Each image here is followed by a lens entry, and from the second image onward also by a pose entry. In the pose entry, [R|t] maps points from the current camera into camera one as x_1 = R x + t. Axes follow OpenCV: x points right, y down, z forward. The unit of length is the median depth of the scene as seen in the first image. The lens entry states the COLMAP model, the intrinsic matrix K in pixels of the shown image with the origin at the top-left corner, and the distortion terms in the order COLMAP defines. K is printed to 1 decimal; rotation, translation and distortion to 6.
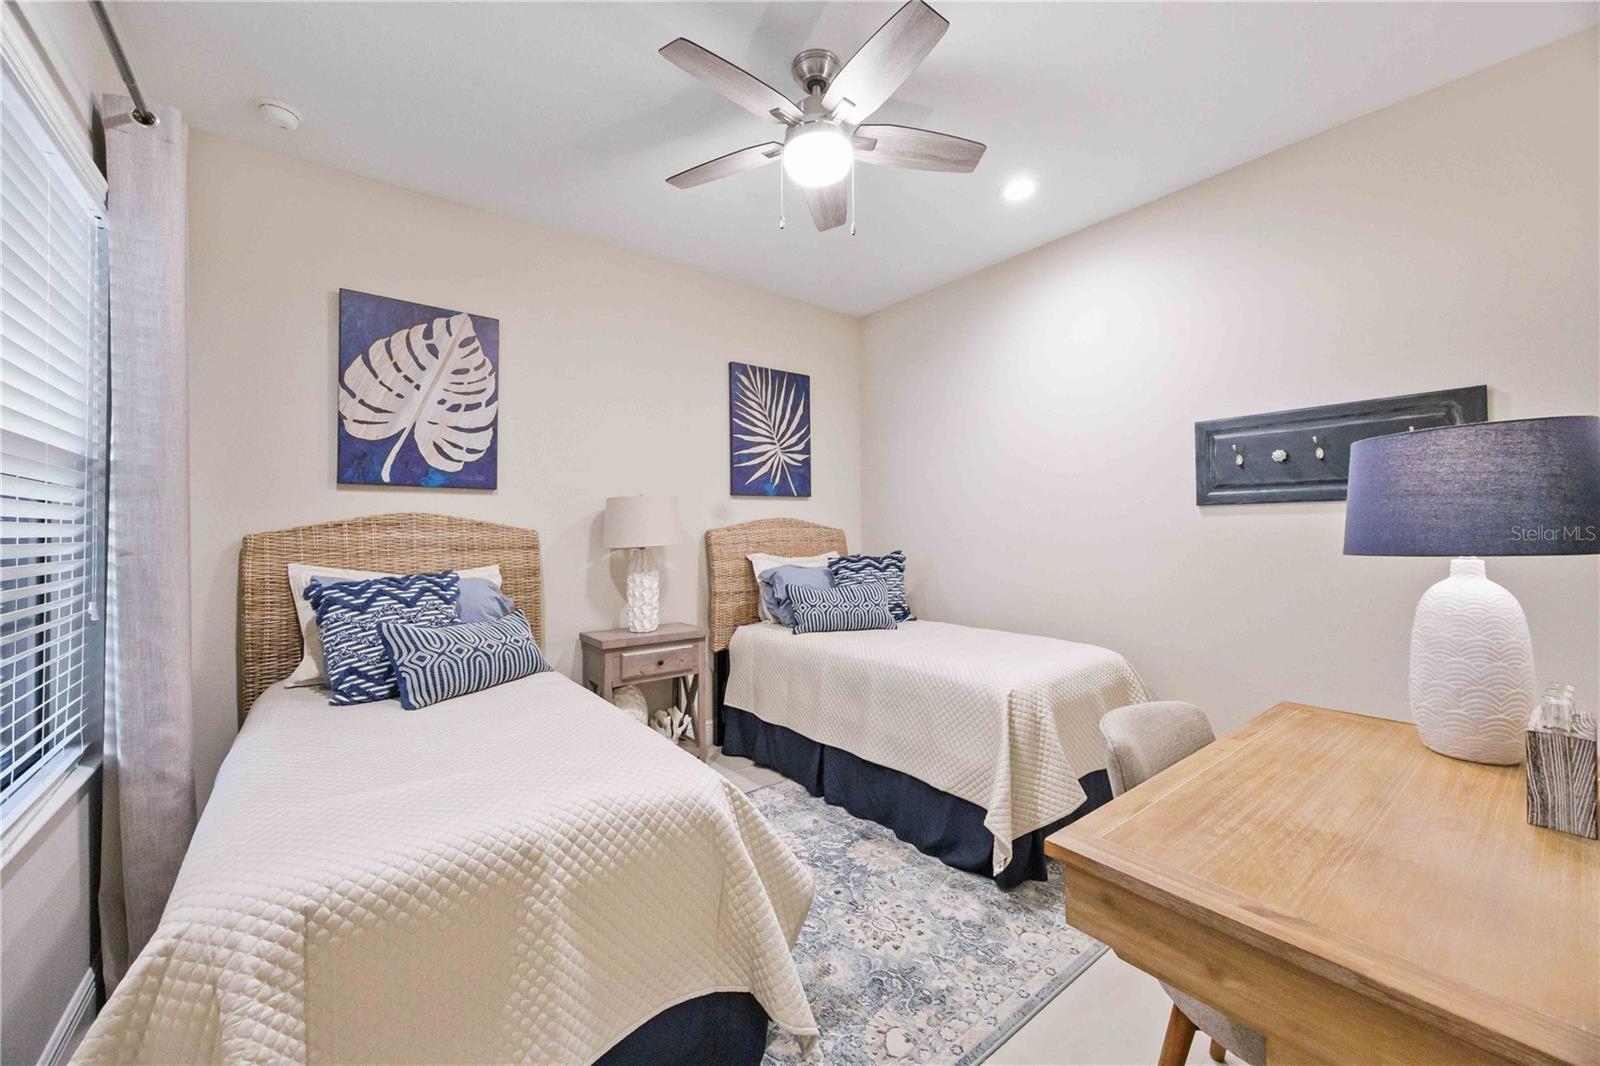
lens RADIAL K [[620.3, 0, 803.9], [0, 620.3, 526.1], [0, 0, 1]] dist [-0.002261, -0.000099]
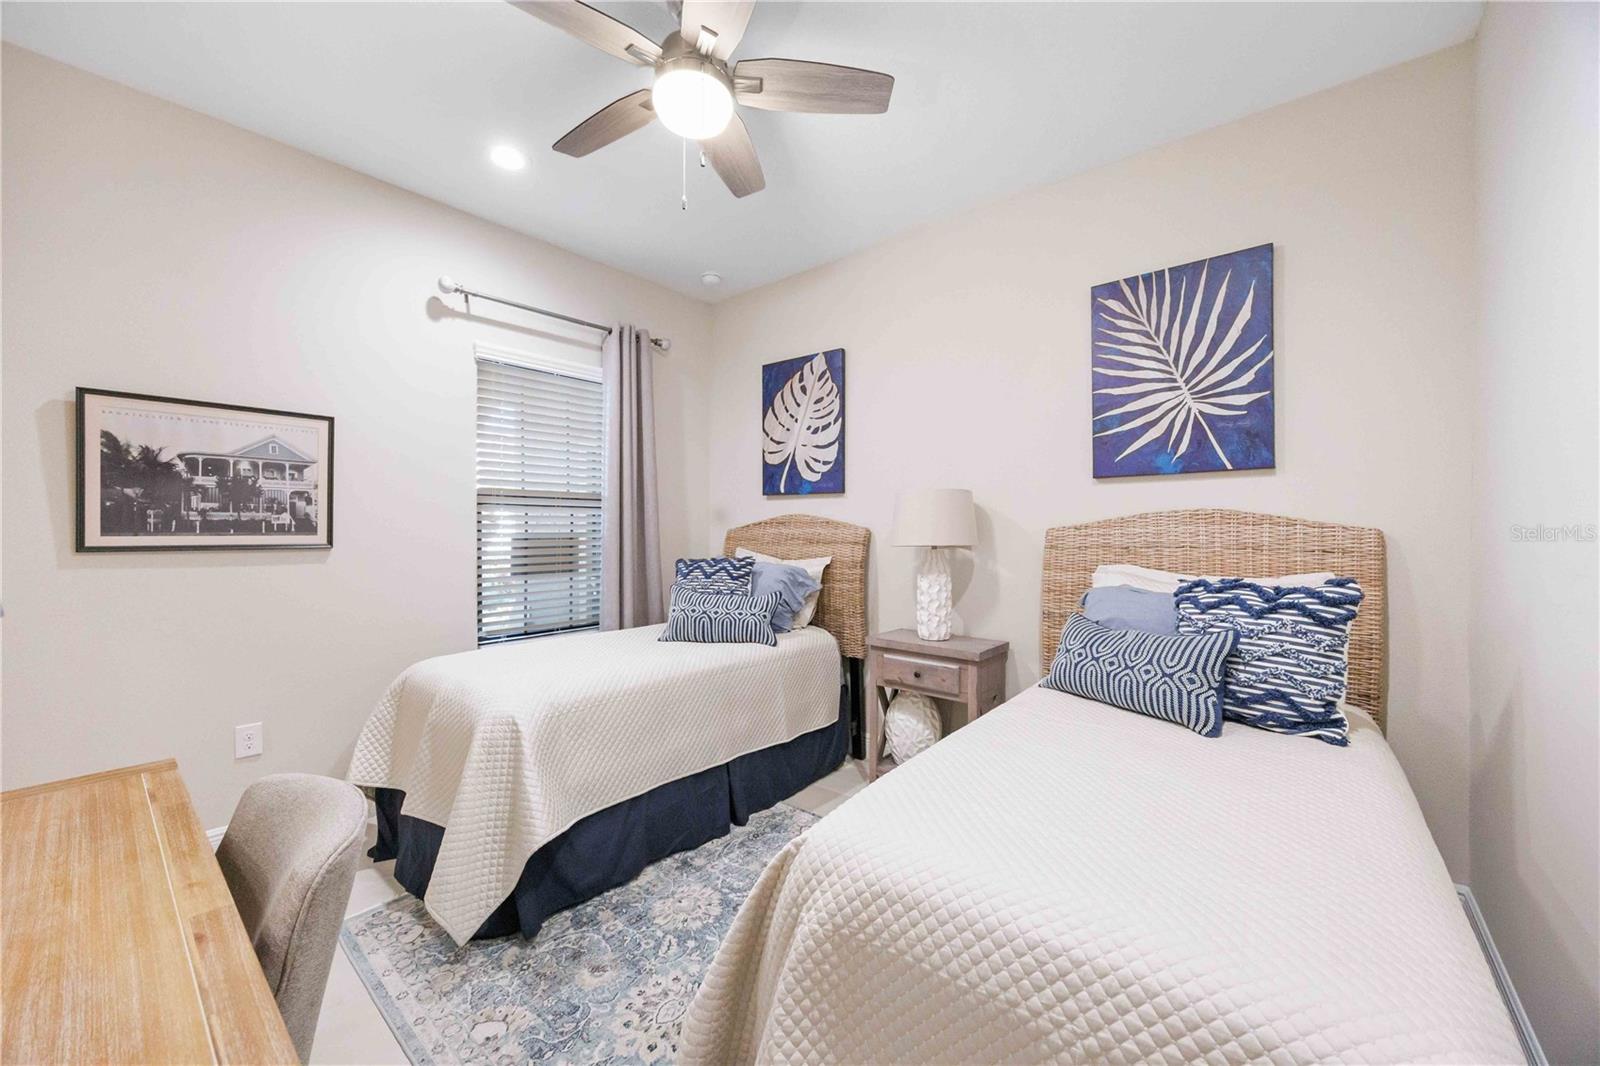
lens RADIAL K [[620.3, 0, 794.7], [0, 620.3, 534.7], [0, 0, 1]] dist [-0.002261, -0.000099]
pose [[0.184771, 0.017126, -0.982632, 0.568342], [0.004086, 0.999826, 0.018194, -0.000989], [0.982773, -0.007377, 0.184669, 0.604482]]
